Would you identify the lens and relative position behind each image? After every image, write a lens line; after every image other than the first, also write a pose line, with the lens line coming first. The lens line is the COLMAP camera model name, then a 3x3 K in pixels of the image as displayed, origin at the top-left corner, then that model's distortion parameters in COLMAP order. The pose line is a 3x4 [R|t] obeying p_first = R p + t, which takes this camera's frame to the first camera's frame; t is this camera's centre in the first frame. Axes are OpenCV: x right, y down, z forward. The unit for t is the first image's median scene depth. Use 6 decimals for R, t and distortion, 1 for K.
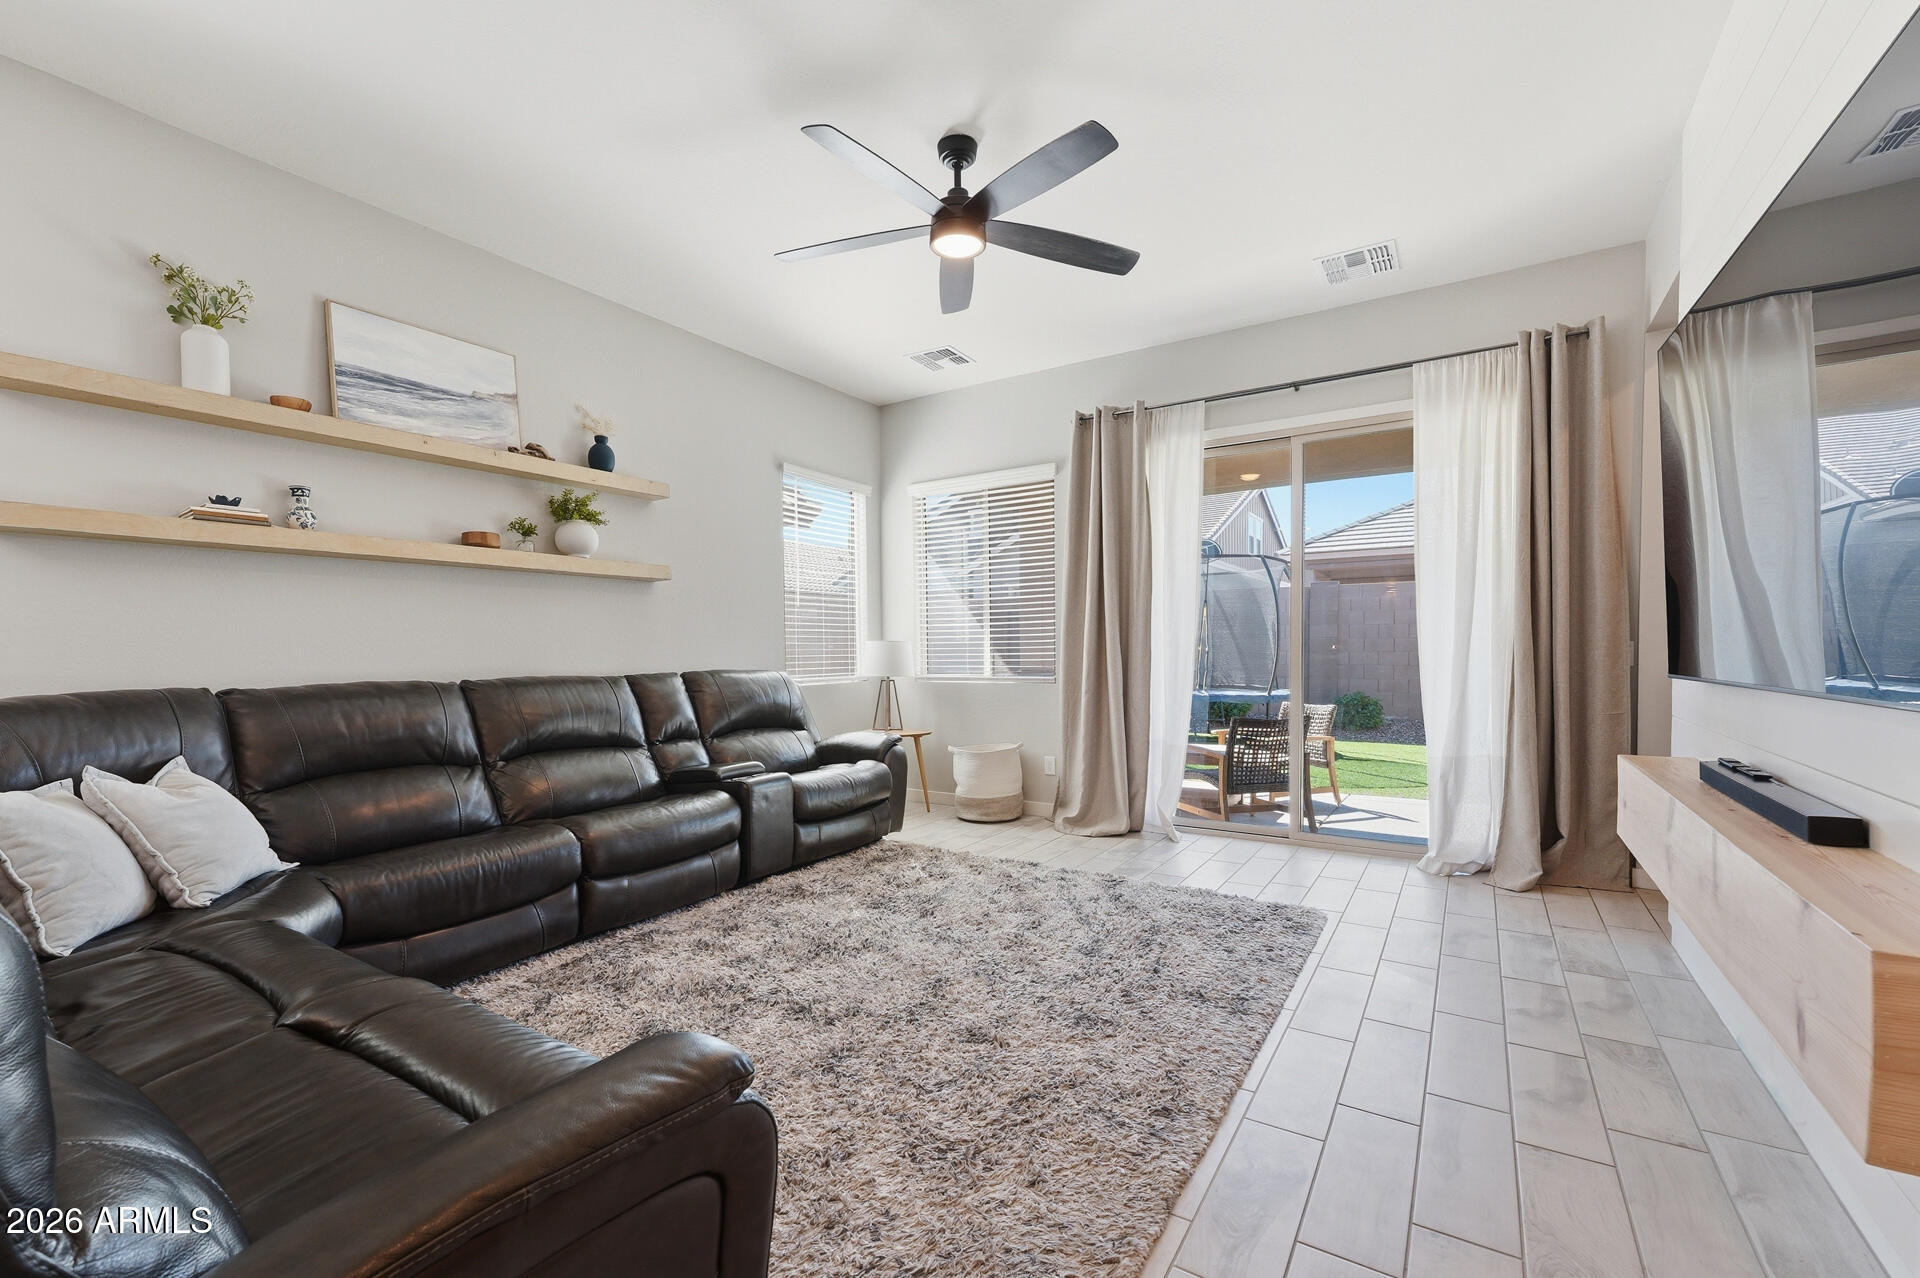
lens RADIAL K [[785.8, 0, 969.3], [0, 785.8, 650.2], [0, 0, 1]] dist [0.009342, -0.000381]
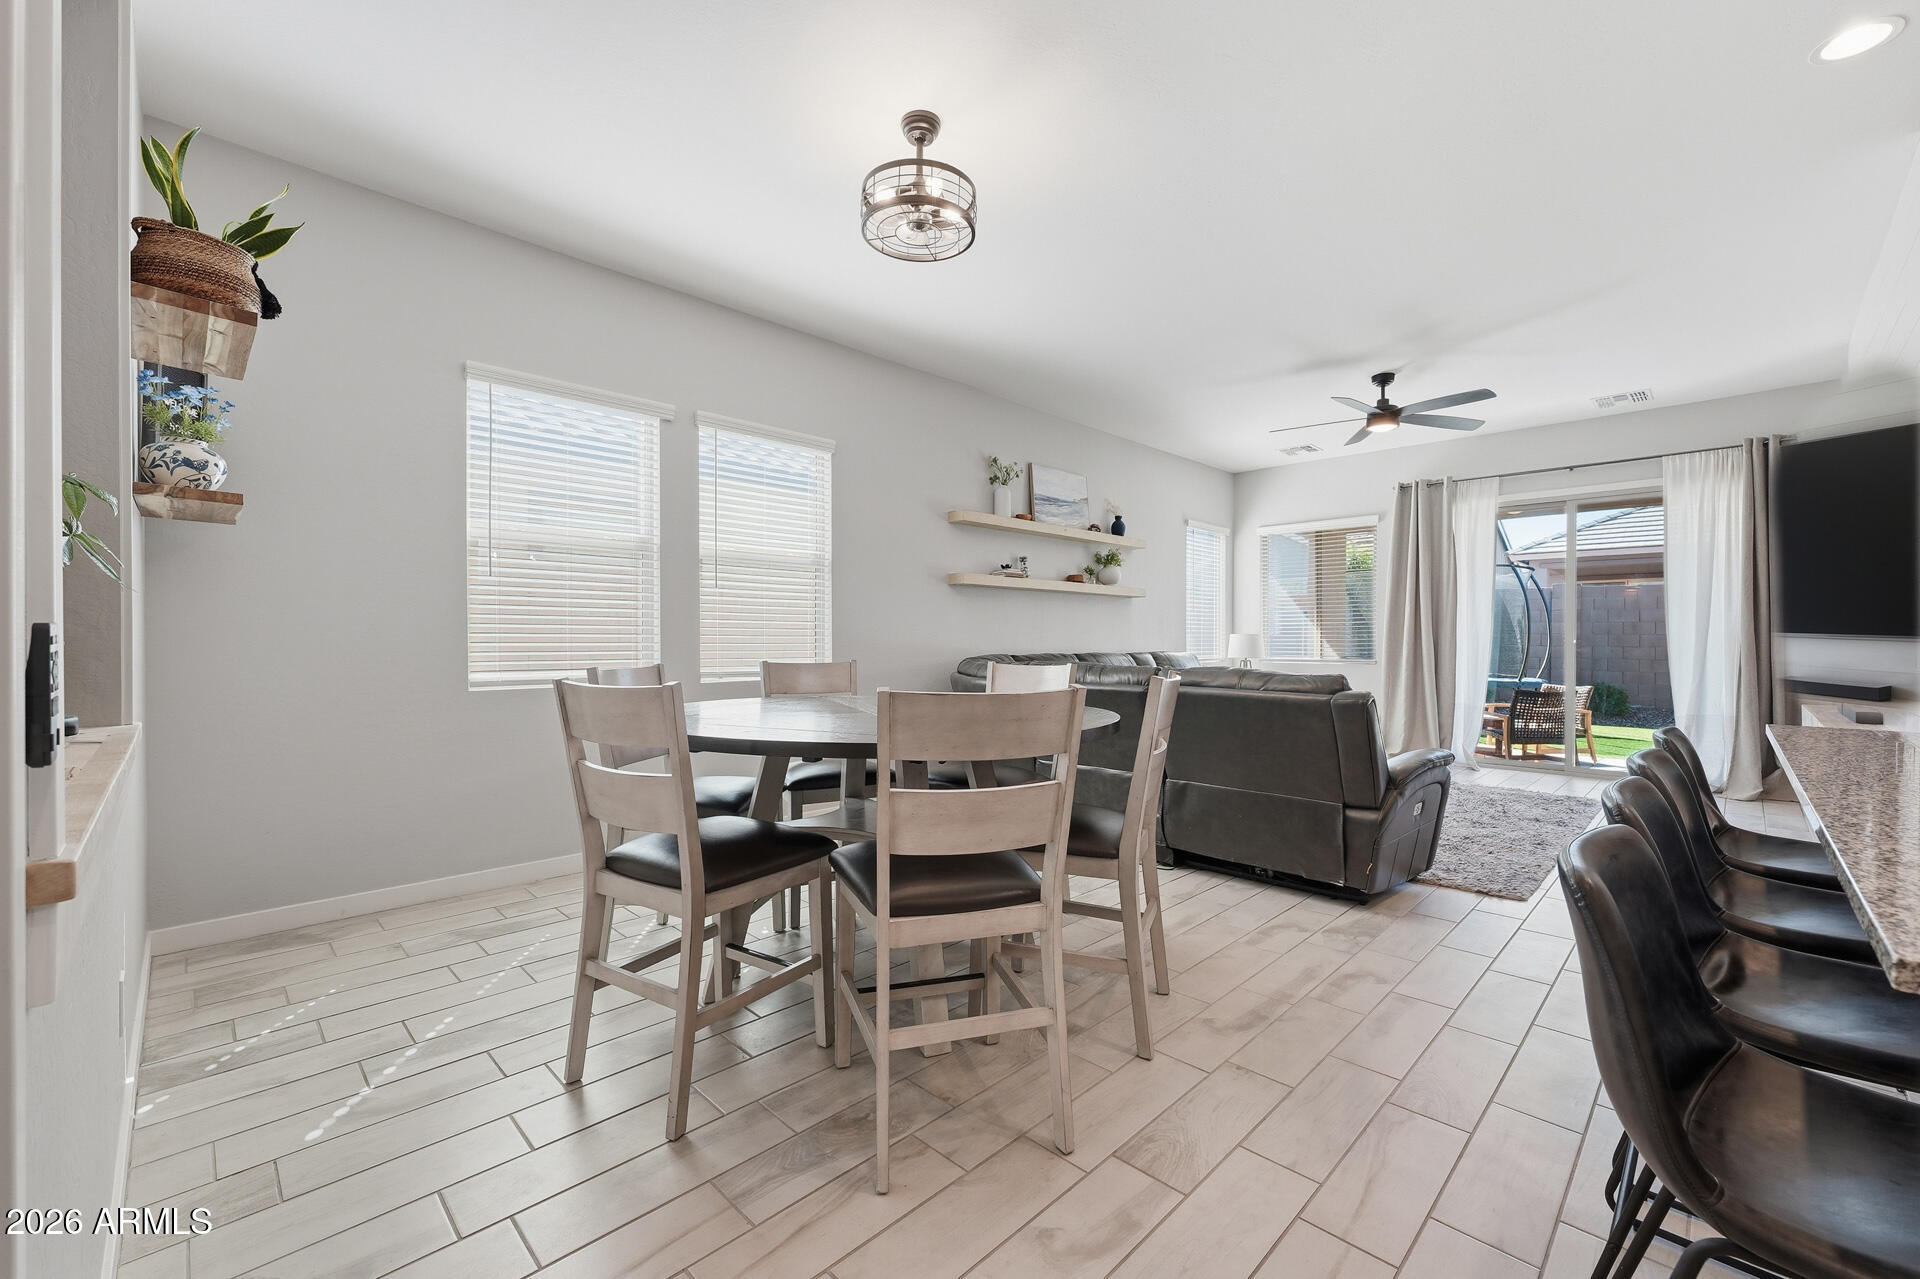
lens RADIAL K [[785.8, 0, 960.9], [0, 785.8, 624.5], [0, 0, 1]] dist [0.009342, -0.000381]
pose [[0.977774, 0.007741, -0.209517, -0.465211], [-0.011909, 0.999755, -0.018639, 0.006460], [0.209321, 0.020720, 0.977627, -0.815958]]
